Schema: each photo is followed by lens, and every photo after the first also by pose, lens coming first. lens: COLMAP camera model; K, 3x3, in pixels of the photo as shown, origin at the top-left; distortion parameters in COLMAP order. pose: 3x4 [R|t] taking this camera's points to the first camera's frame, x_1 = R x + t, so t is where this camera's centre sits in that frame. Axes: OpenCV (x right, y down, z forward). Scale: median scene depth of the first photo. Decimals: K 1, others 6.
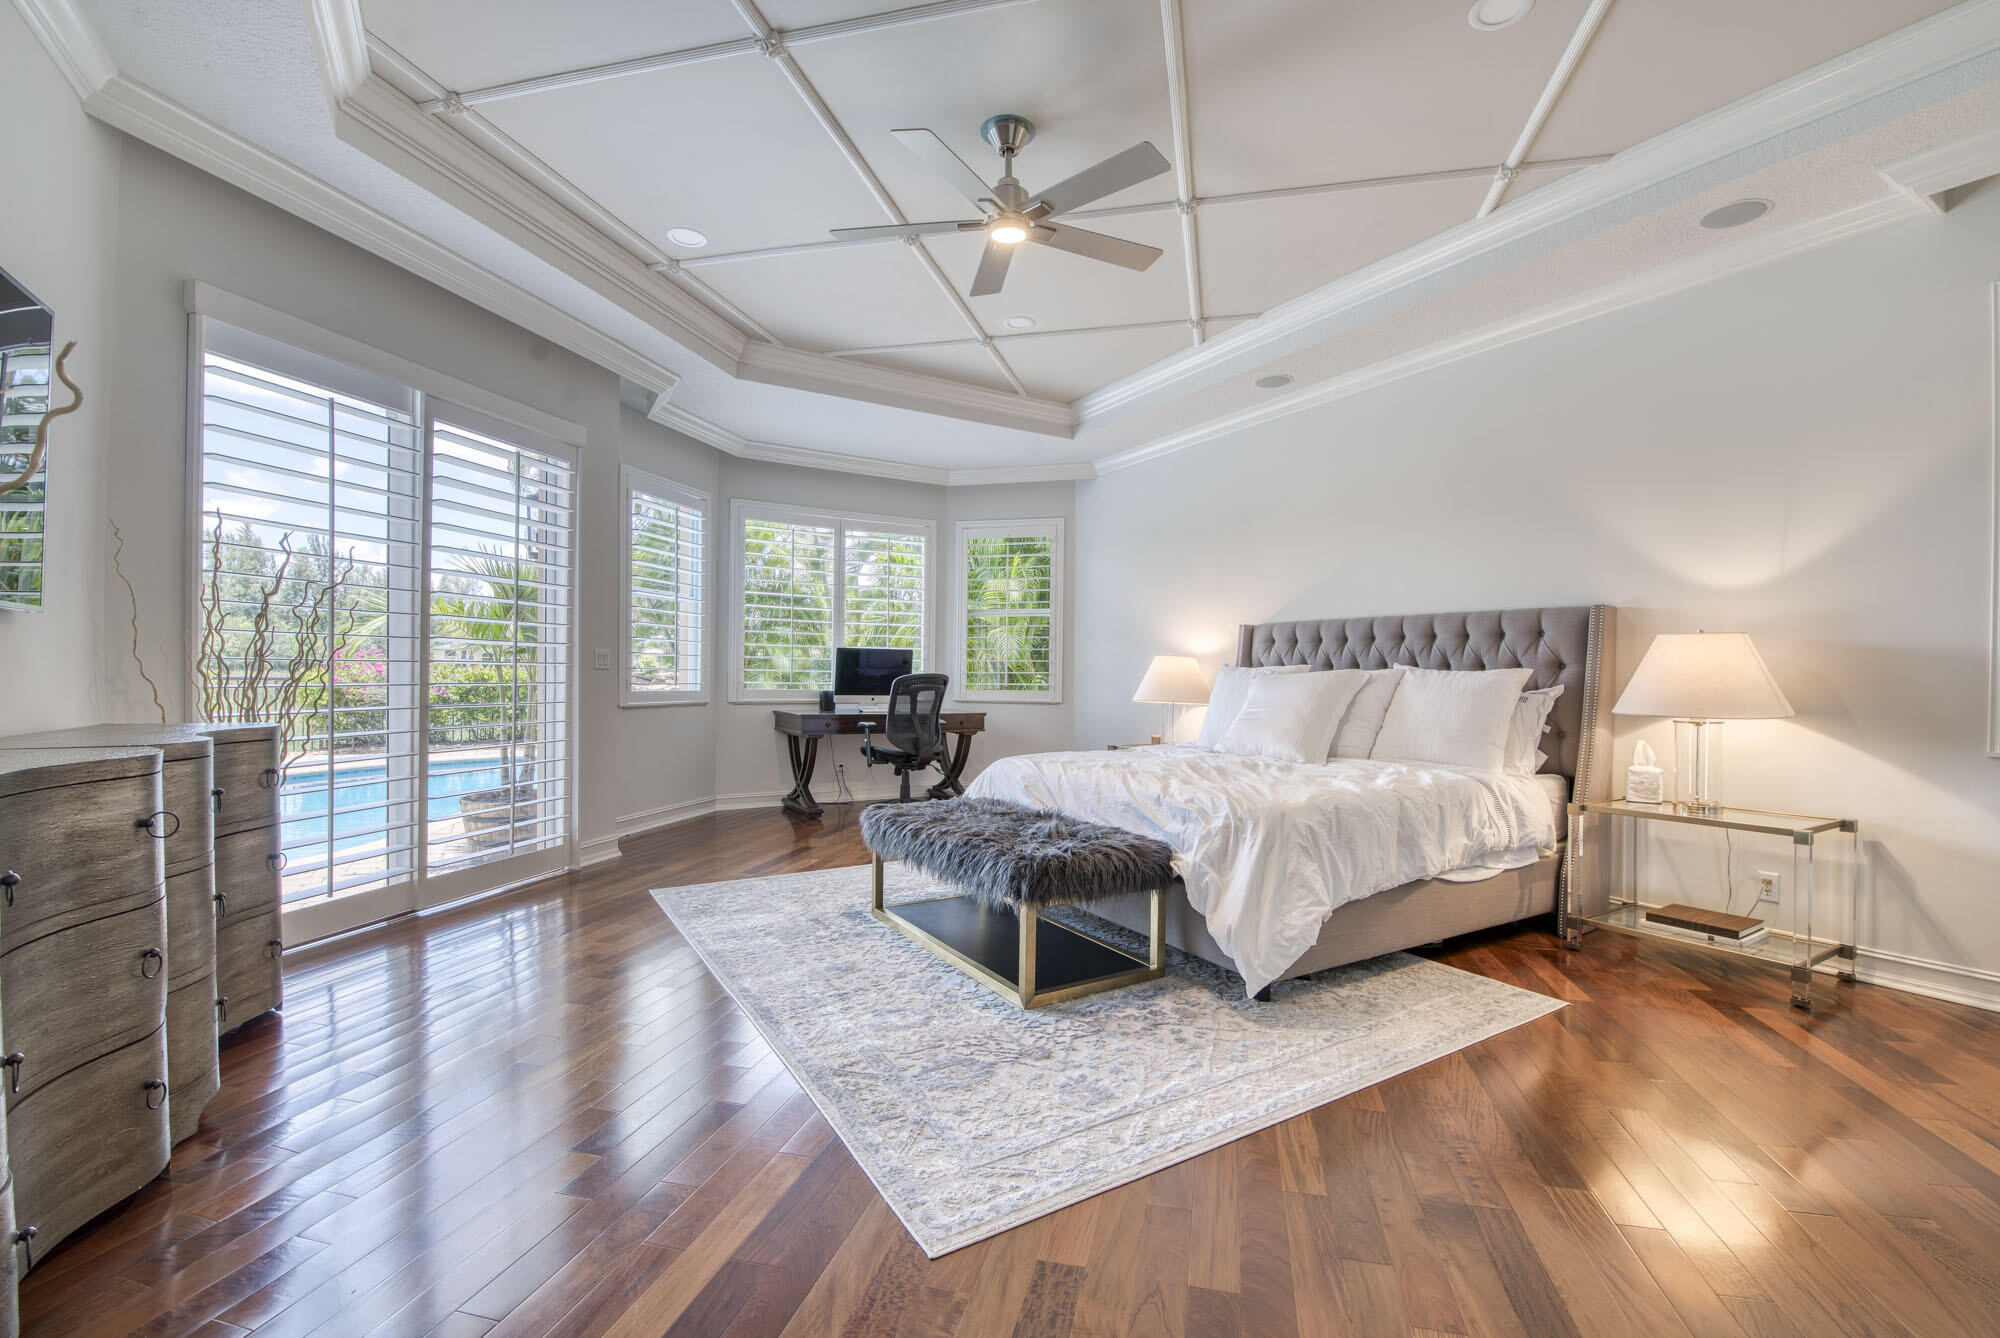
lens RADIAL K [[861.2, 0, 1022.9], [0, 861.2, 680.5], [0, 0, 1]] dist [-0.002231, -0.008713]
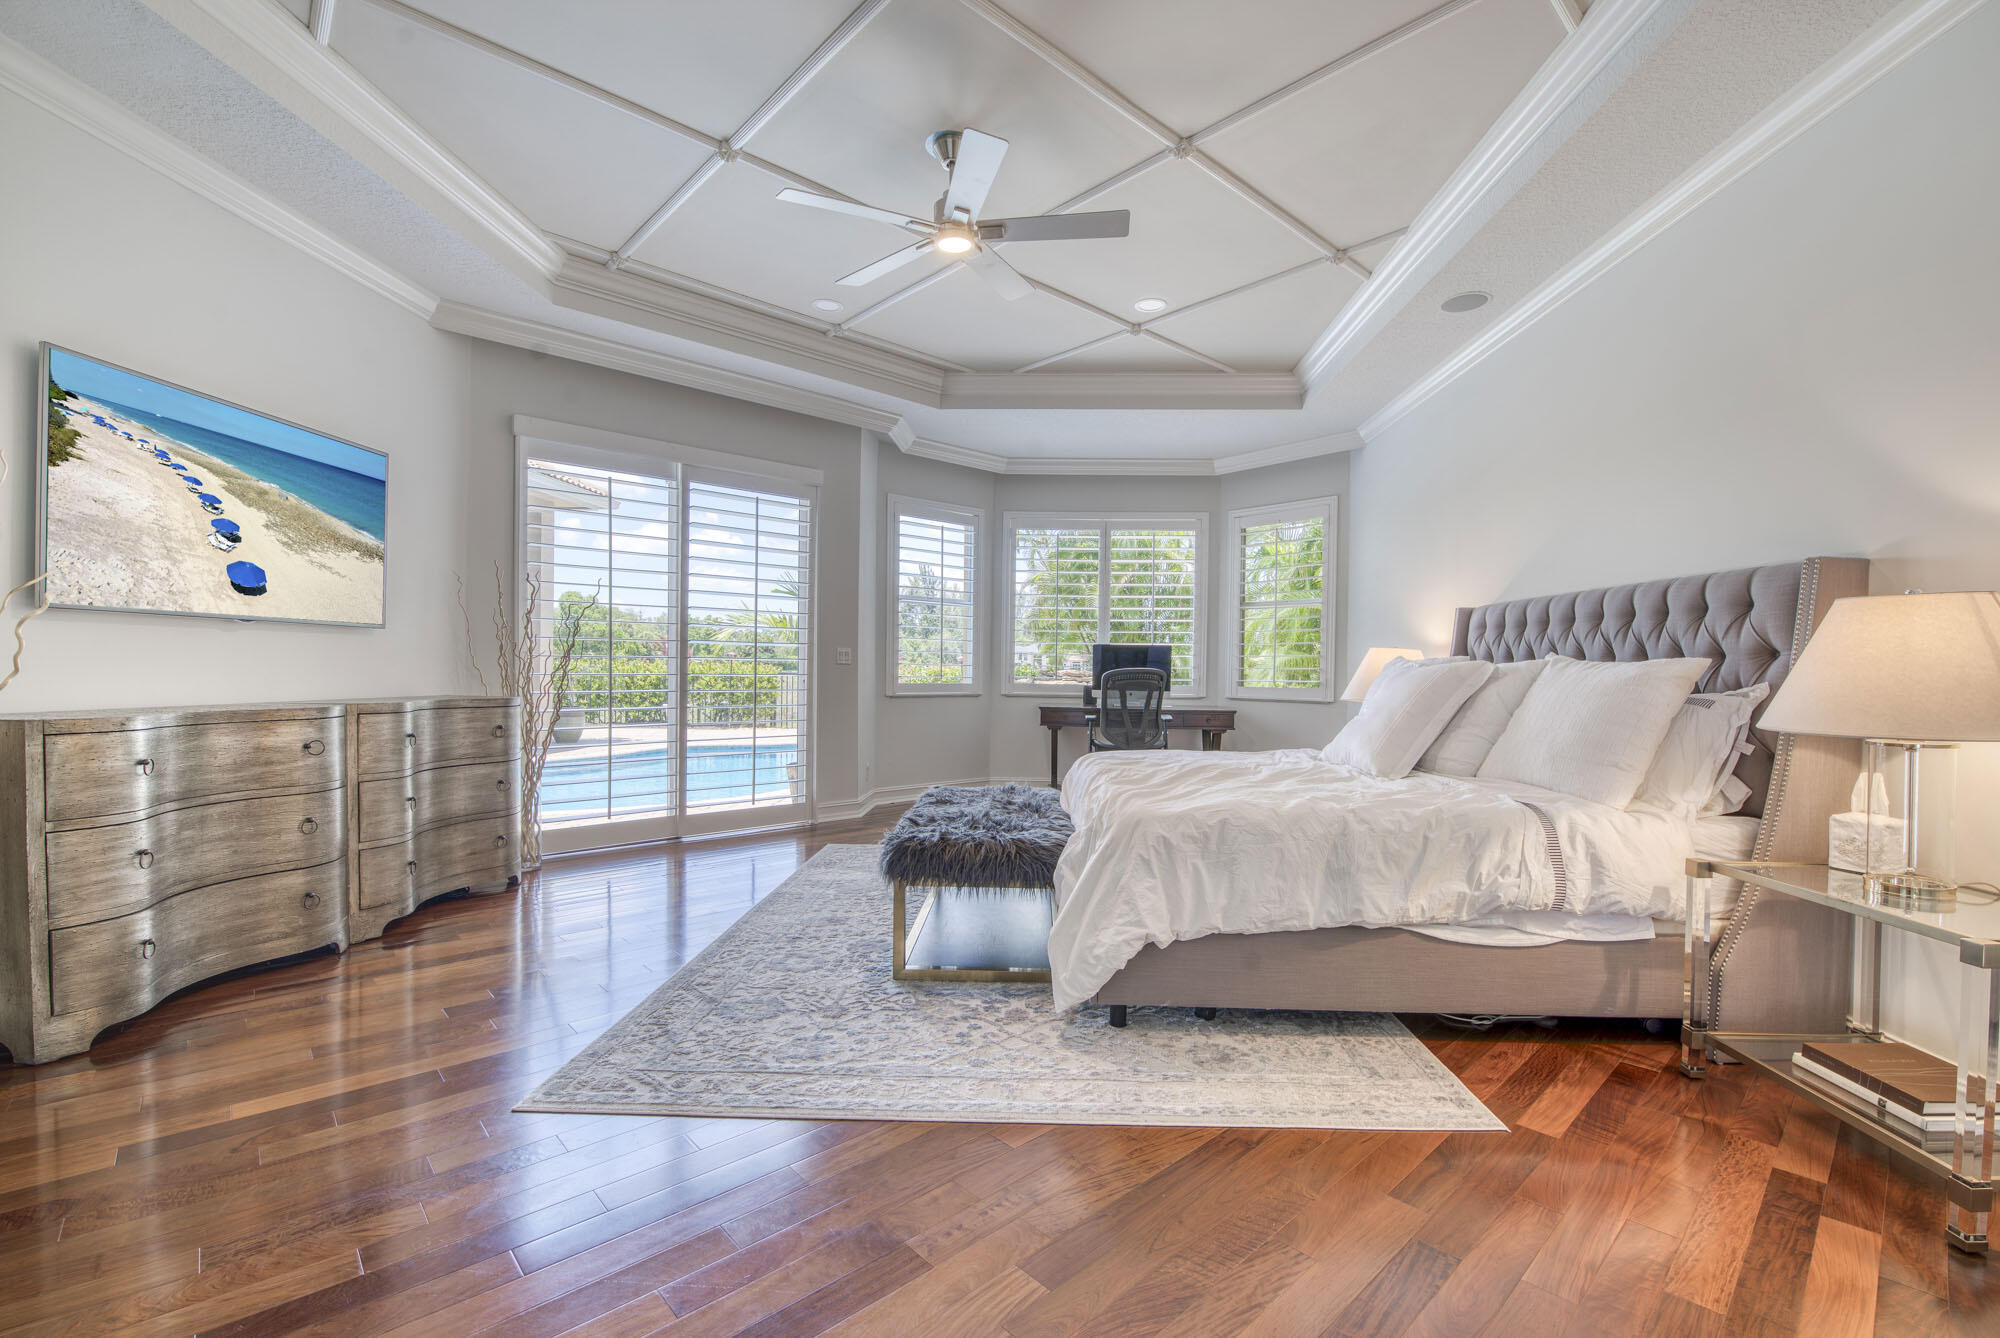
lens RADIAL K [[861.2, 0, 1022.9], [0, 861.2, 680.5], [0, 0, 1]] dist [-0.002231, -0.008713]
pose [[0.835922, 0.008533, -0.548783, 0.393816], [-0.008262, 0.999961, 0.002963, 0.004744], [0.548787, 0.002058, 0.835960, 0.108554]]
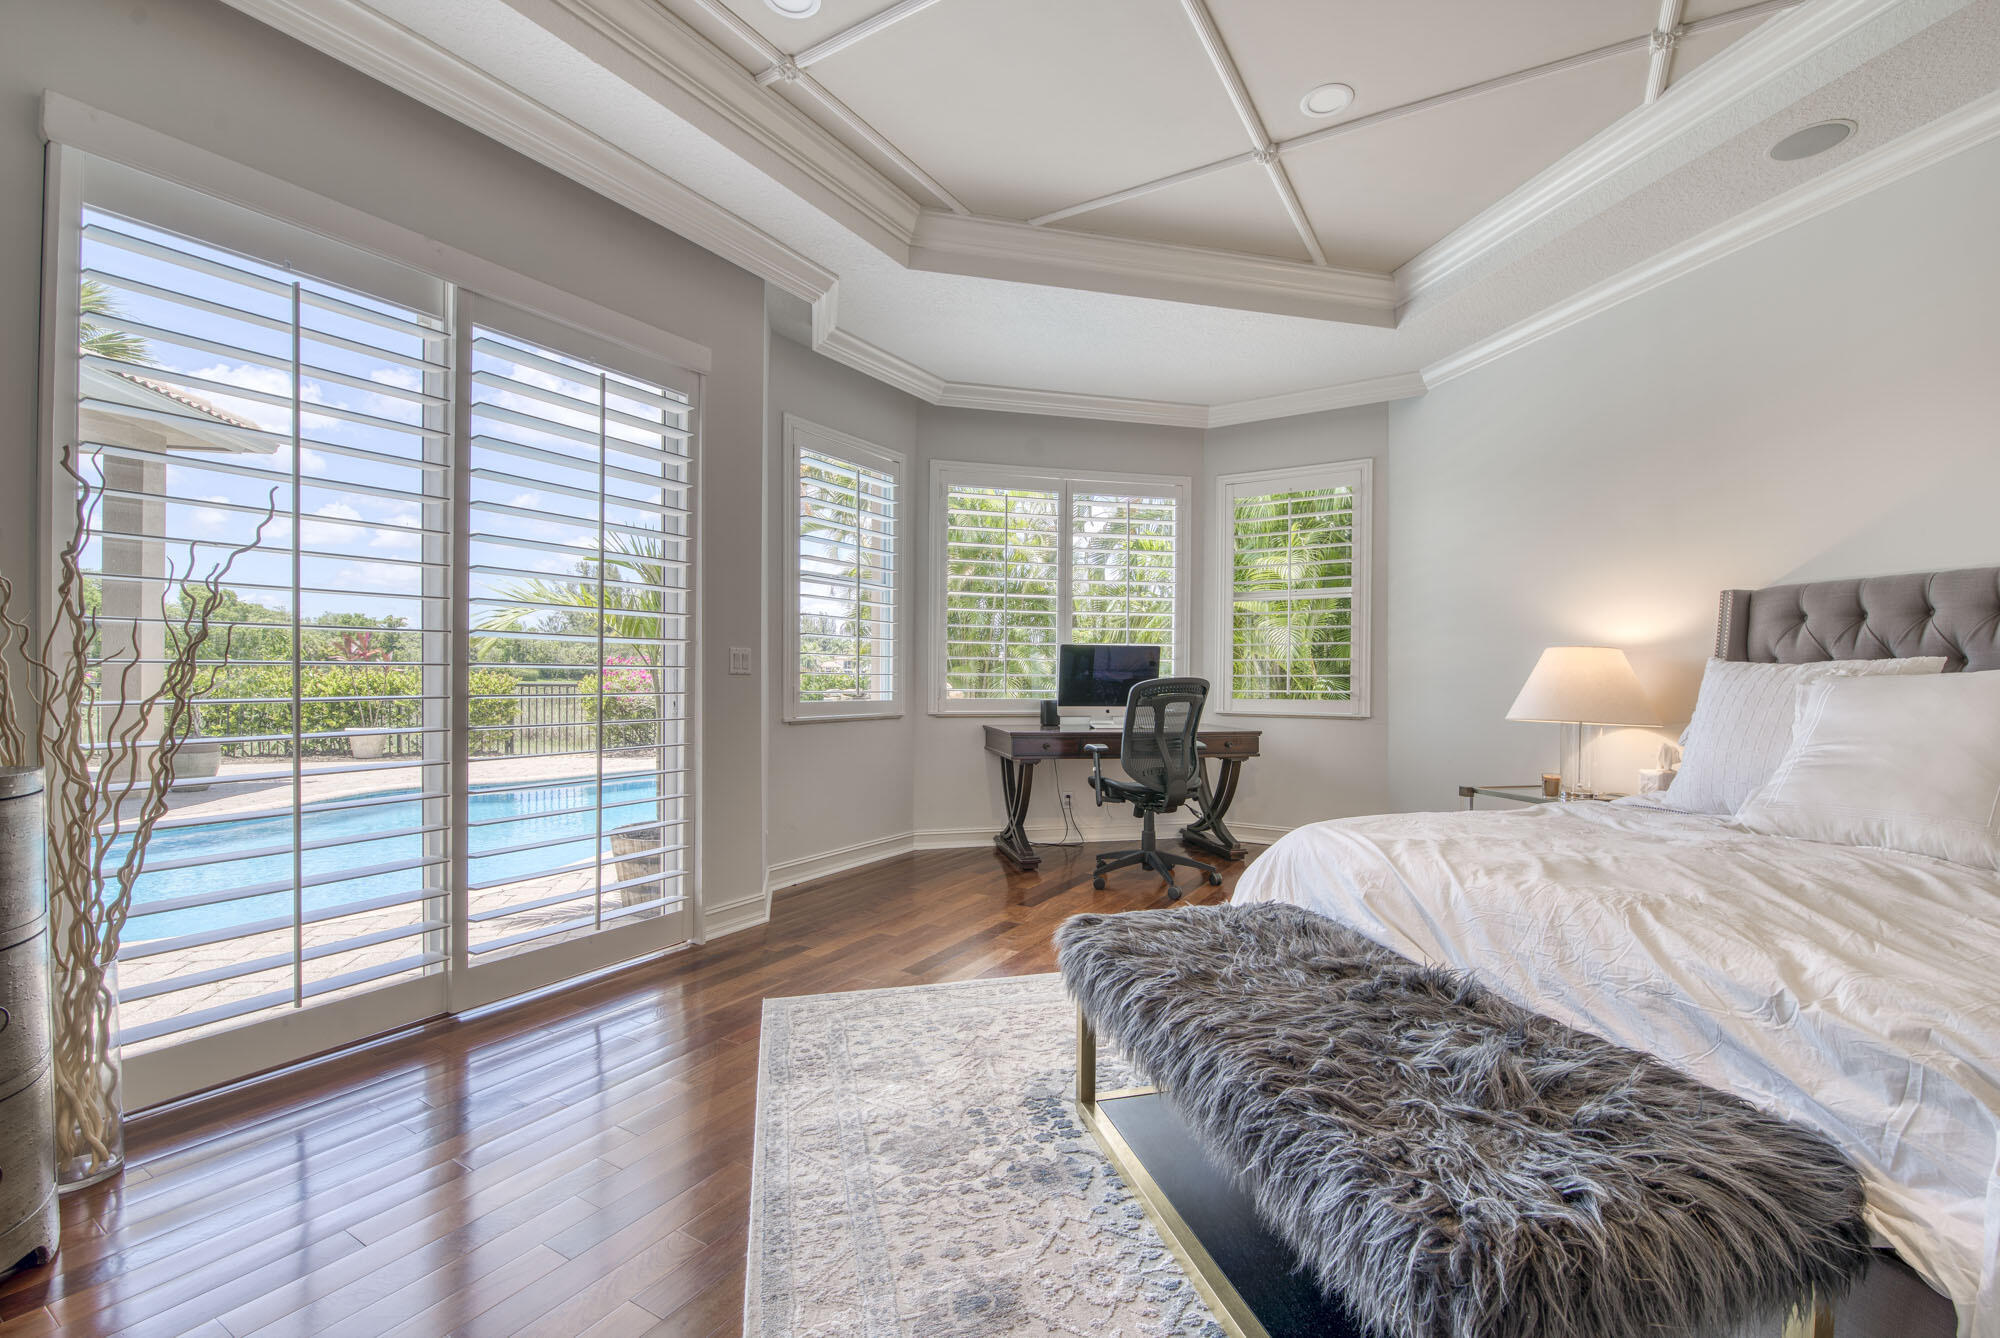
lens RADIAL K [[861.2, 0, 1022.9], [0, 861.2, 680.5], [0, 0, 1]] dist [-0.002231, -0.008713]
pose [[0.957100, -0.003796, -0.289734, -0.034577], [0.002637, 0.999987, -0.004391, -0.003399], [0.289747, 0.003438, 0.957097, 0.345001]]
